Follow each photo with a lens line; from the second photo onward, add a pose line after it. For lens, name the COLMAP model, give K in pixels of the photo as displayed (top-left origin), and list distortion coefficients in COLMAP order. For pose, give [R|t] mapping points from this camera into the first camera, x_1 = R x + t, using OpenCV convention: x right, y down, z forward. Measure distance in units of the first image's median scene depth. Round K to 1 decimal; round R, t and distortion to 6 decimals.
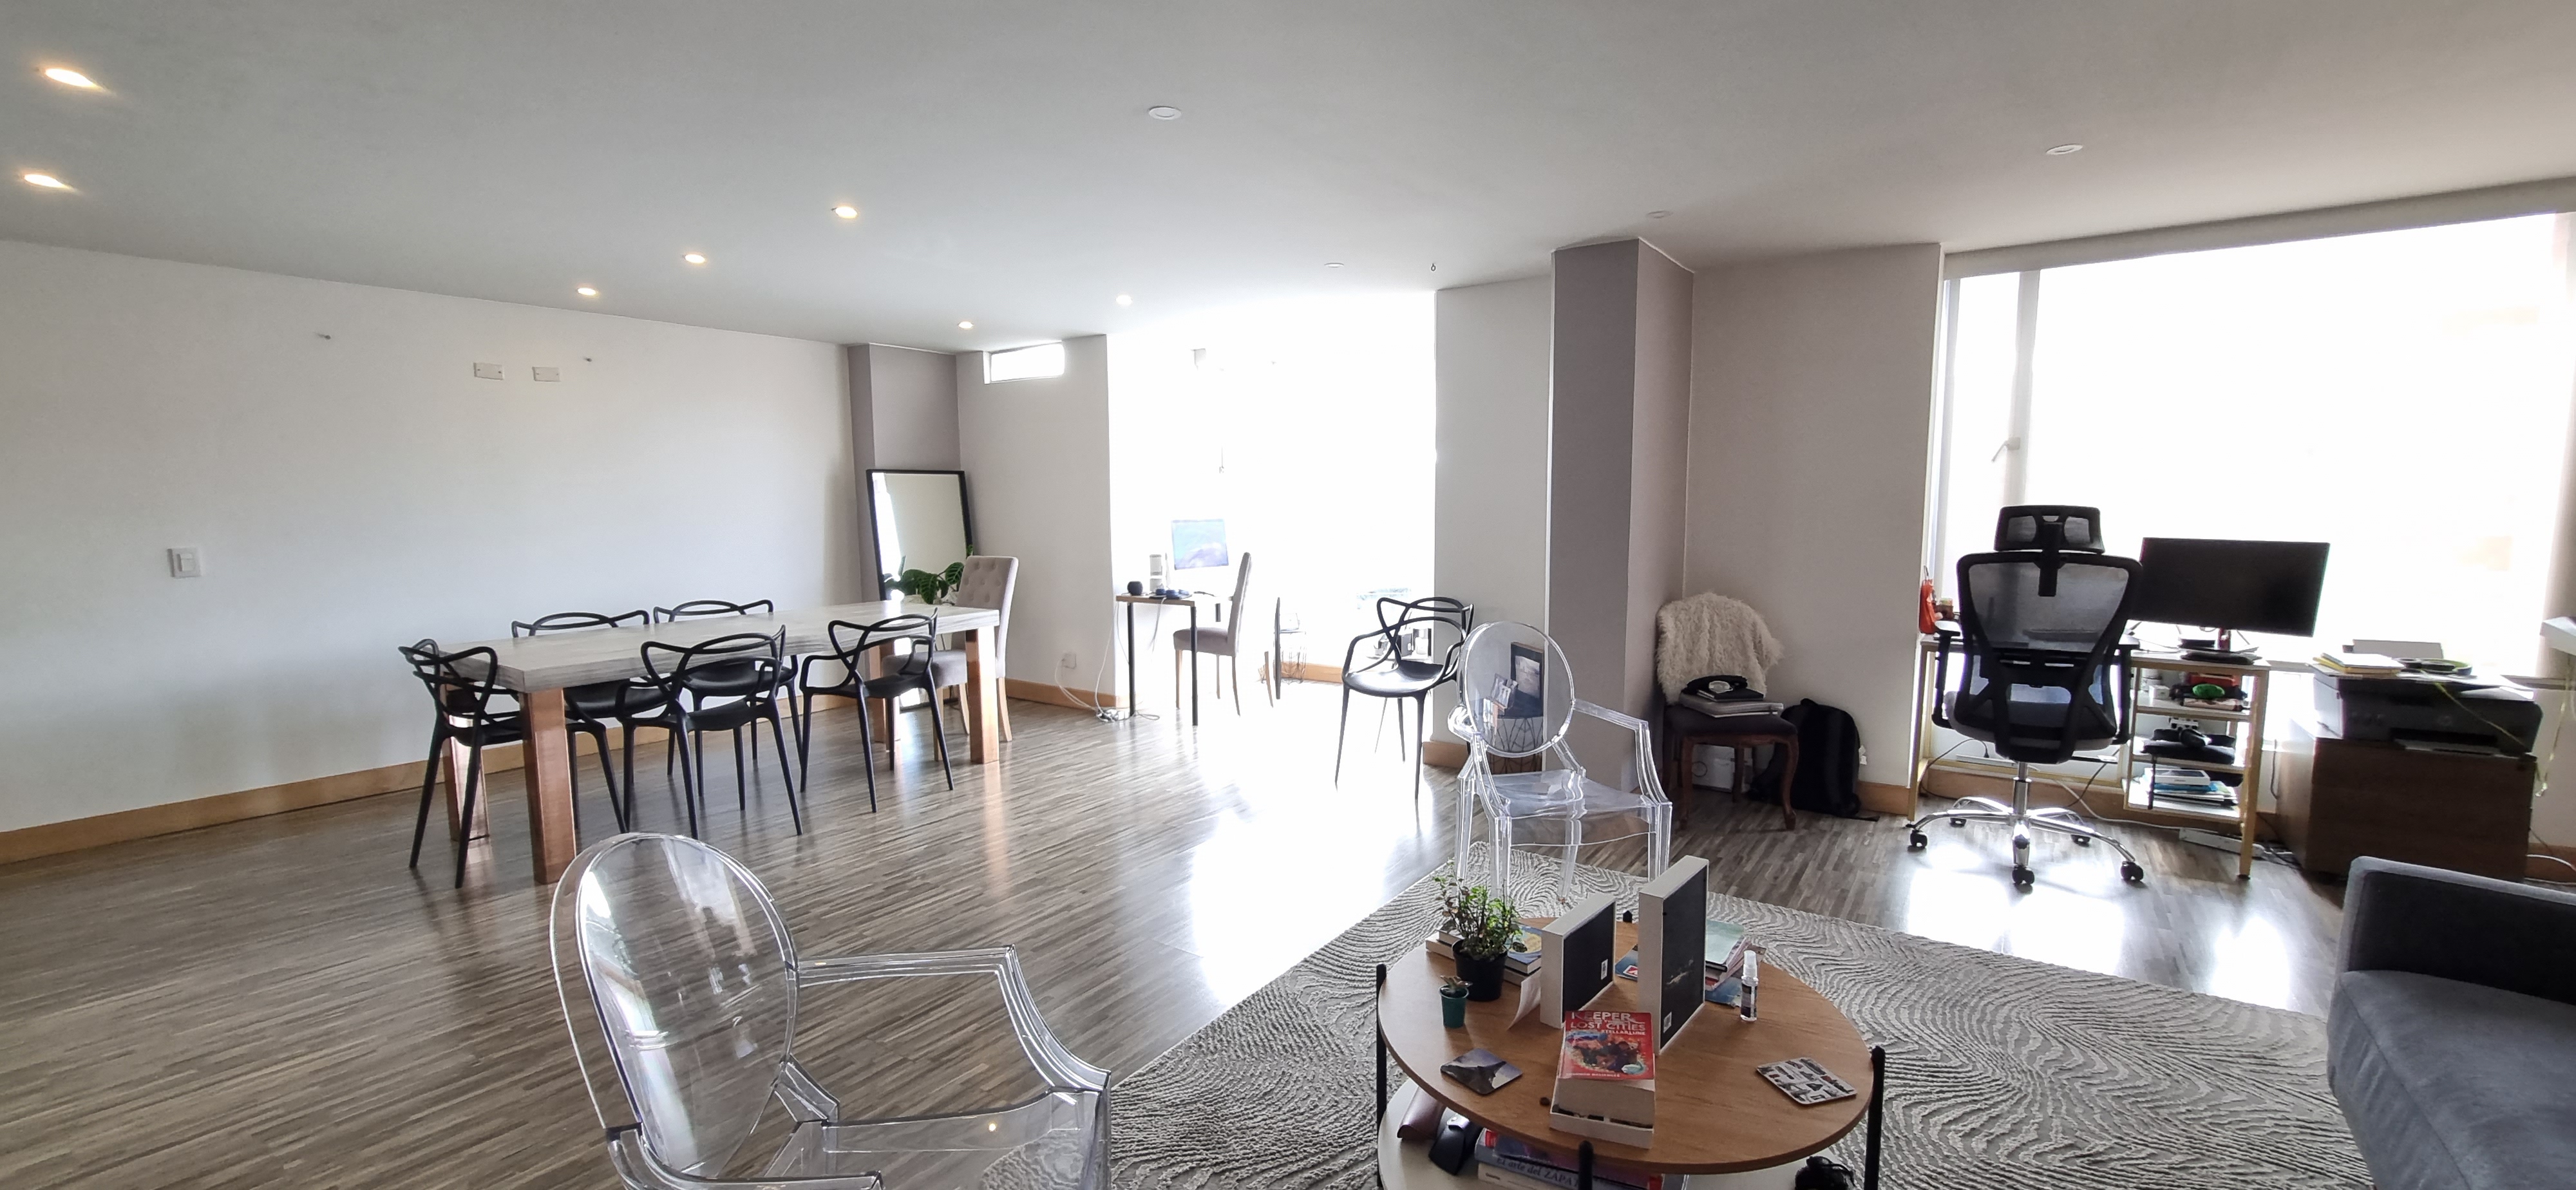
lens RADIAL K [[1019.1, 0, 1300.1], [0, 1019.1, 605.1], [0, 0, 1]] dist [0.003917, -0.001018]
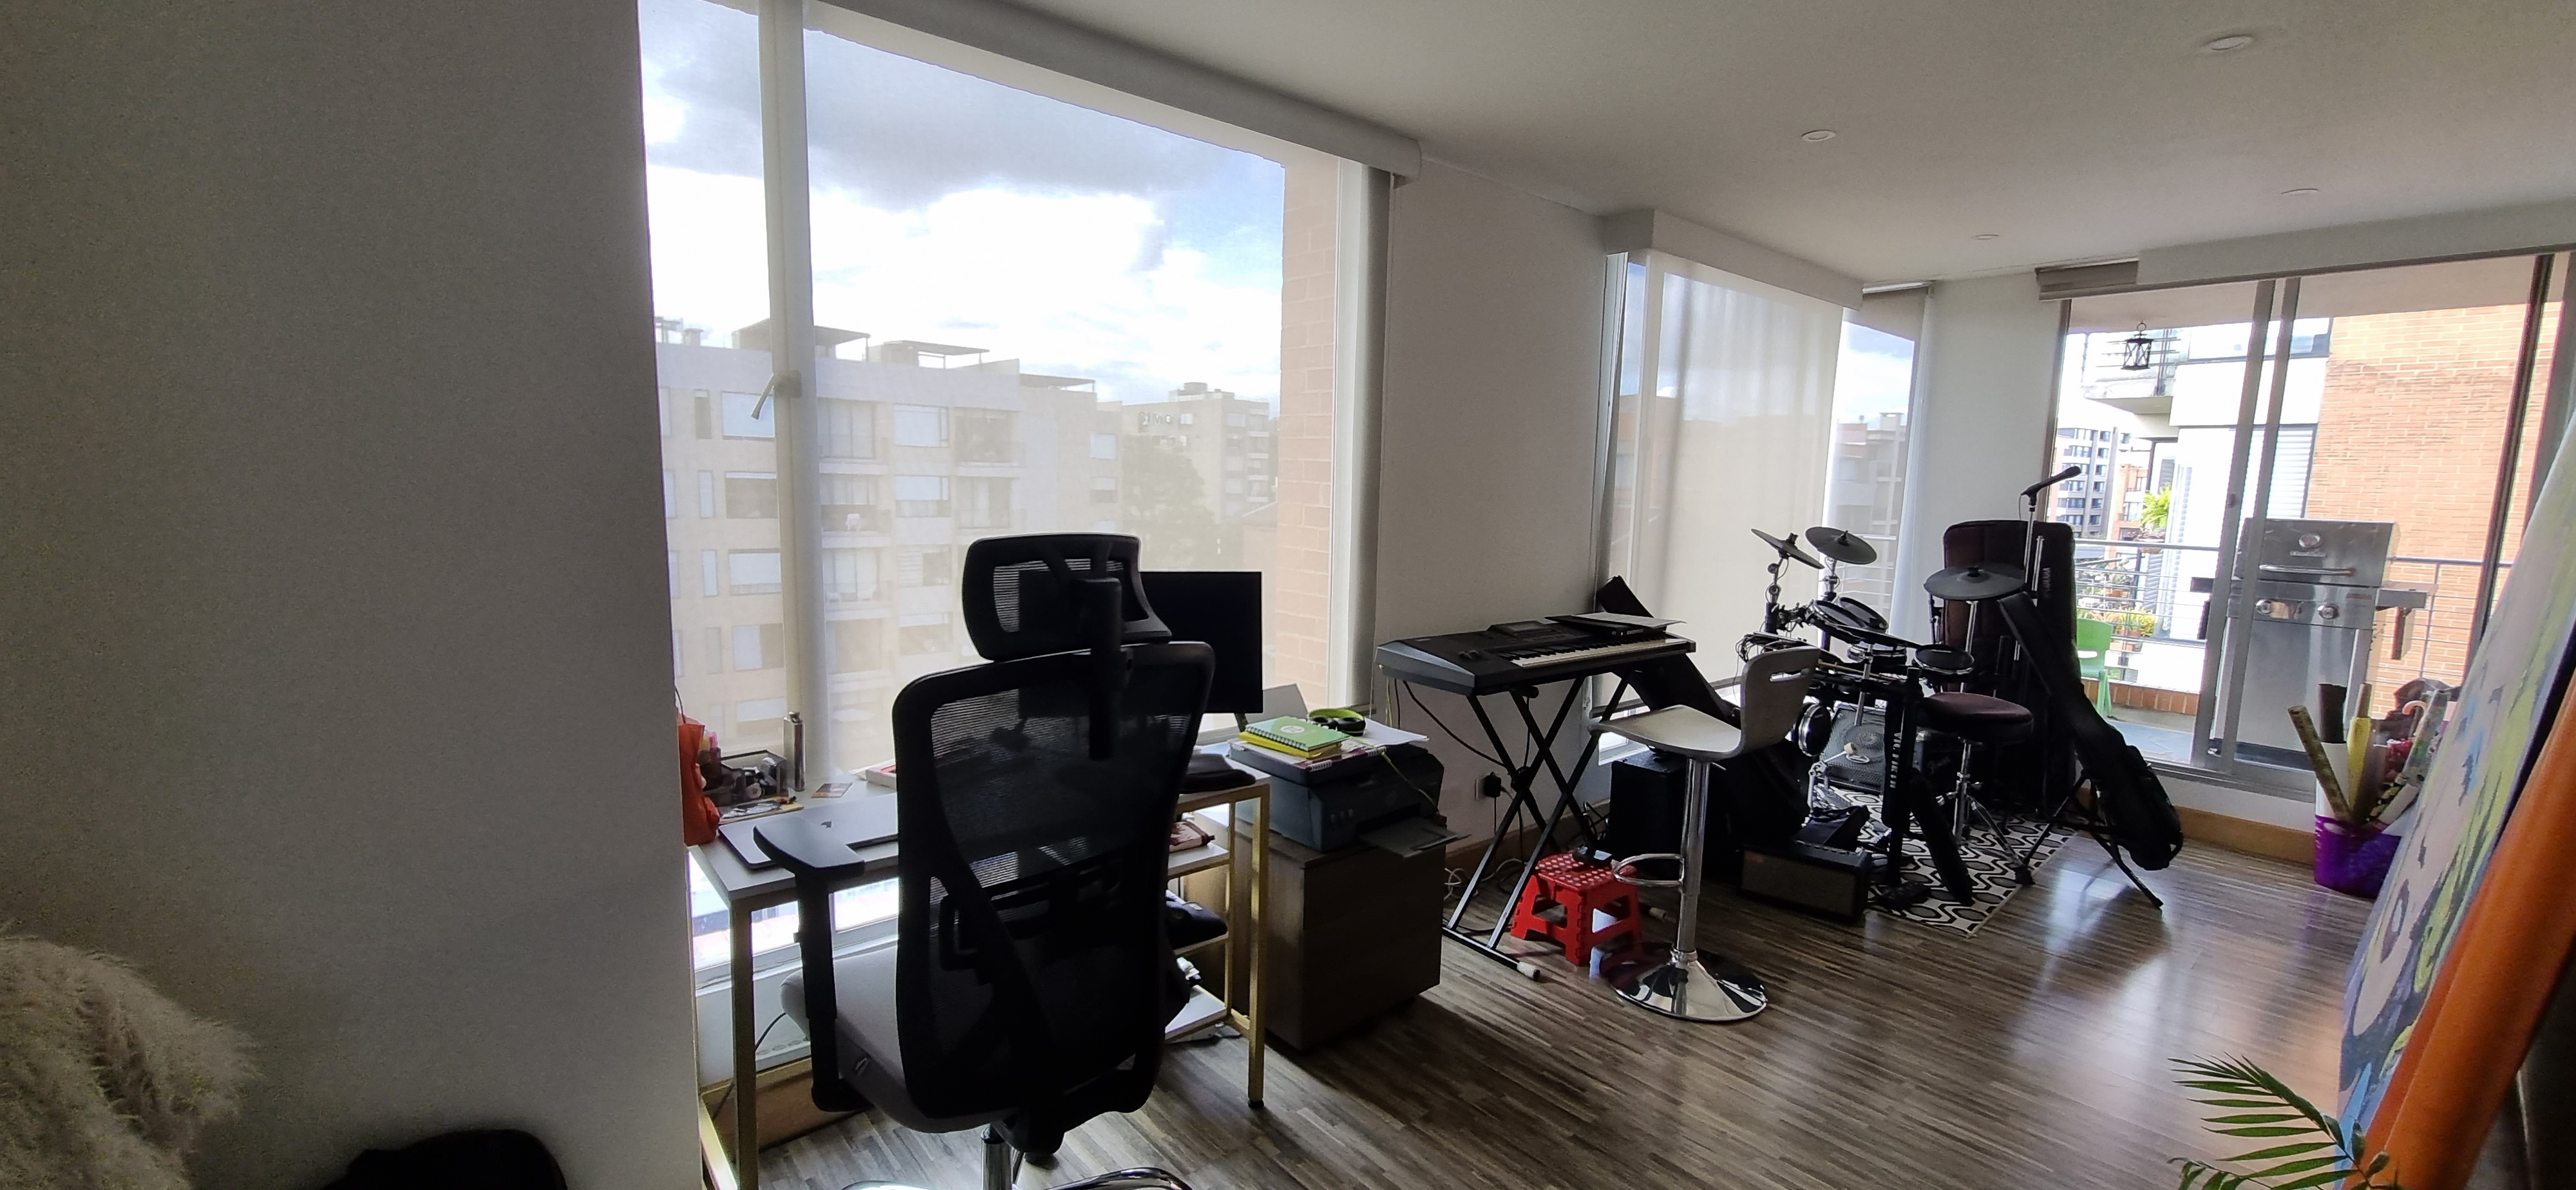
lens RADIAL K [[1019.1, 0, 1300.1], [0, 1019.1, 605.1], [0, 0, 1]] dist [0.003917, -0.001018]
pose [[0.241482, -0.109396, 0.964219, 0.307345], [0.081278, 0.992414, 0.092239, -0.085785], [-0.966996, 0.056095, 0.248541, 0.693552]]
